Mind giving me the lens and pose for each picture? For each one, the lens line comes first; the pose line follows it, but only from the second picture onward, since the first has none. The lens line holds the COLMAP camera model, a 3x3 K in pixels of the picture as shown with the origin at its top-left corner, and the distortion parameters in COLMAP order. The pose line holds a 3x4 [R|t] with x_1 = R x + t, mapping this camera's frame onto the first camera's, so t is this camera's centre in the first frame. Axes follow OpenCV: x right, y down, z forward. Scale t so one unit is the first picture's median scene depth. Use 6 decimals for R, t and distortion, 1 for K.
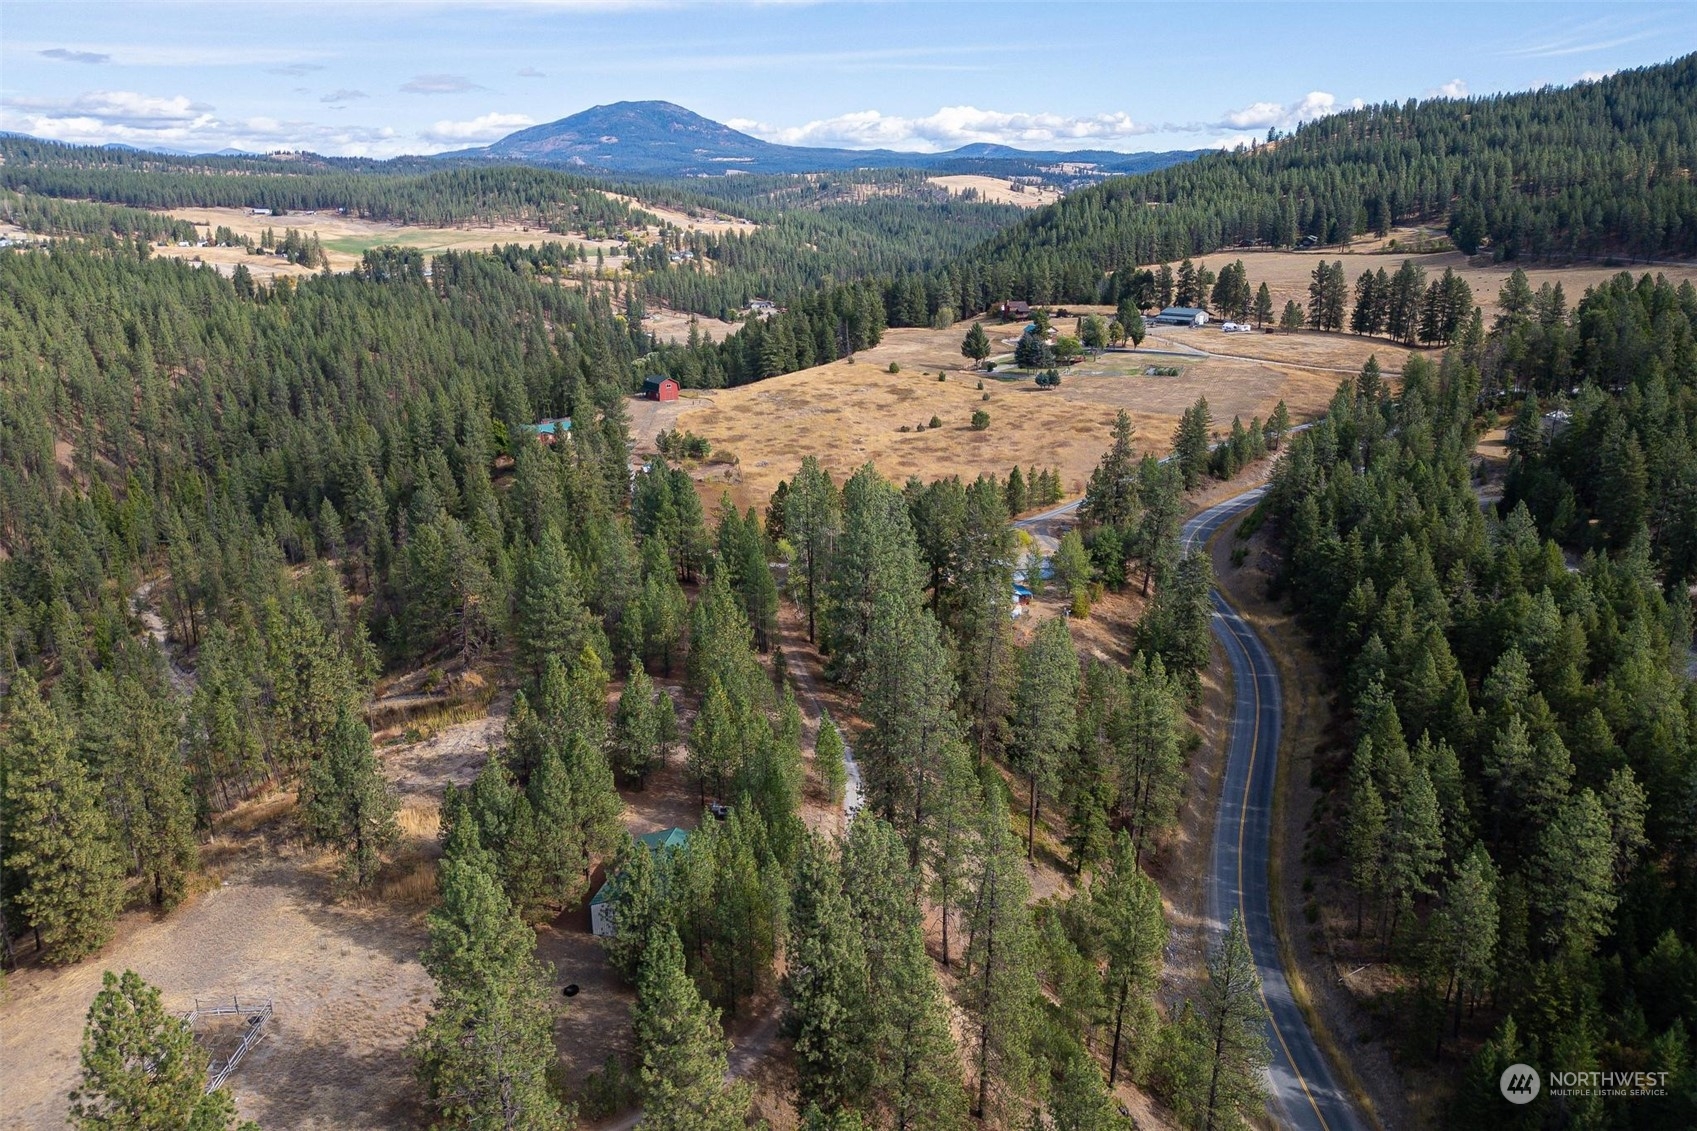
lens RADIAL K [[1164.0, 0, 844.4], [0, 1164.0, 570.7], [0, 0, 1]] dist [0.031708, -0.024165]
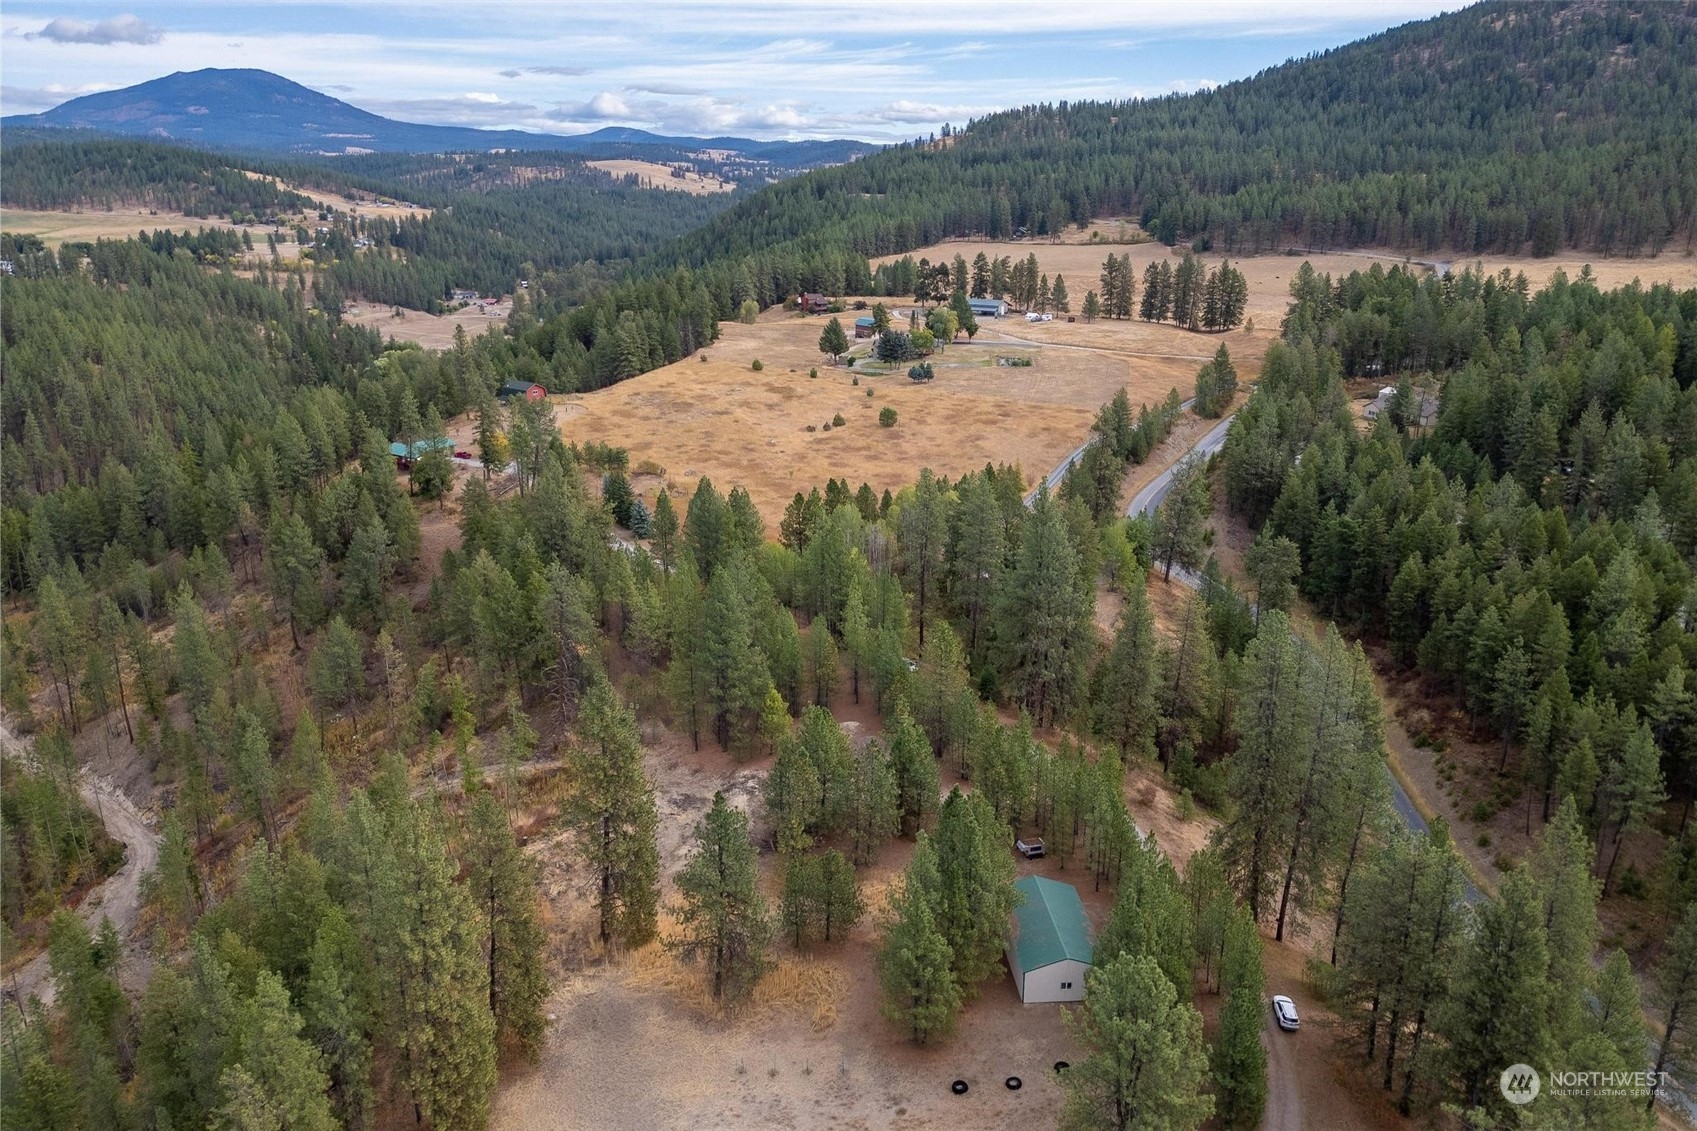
lens RADIAL K [[1164.0, 0, 849.7], [0, 1164.0, 565.7], [0, 0, 1]] dist [0.031708, -0.024165]
pose [[0.957924, -0.076928, 0.276522, -0.137646], [0.074899, 0.997030, 0.017909, -0.015134], [-0.277079, 0.003556, 0.960841, 0.033671]]
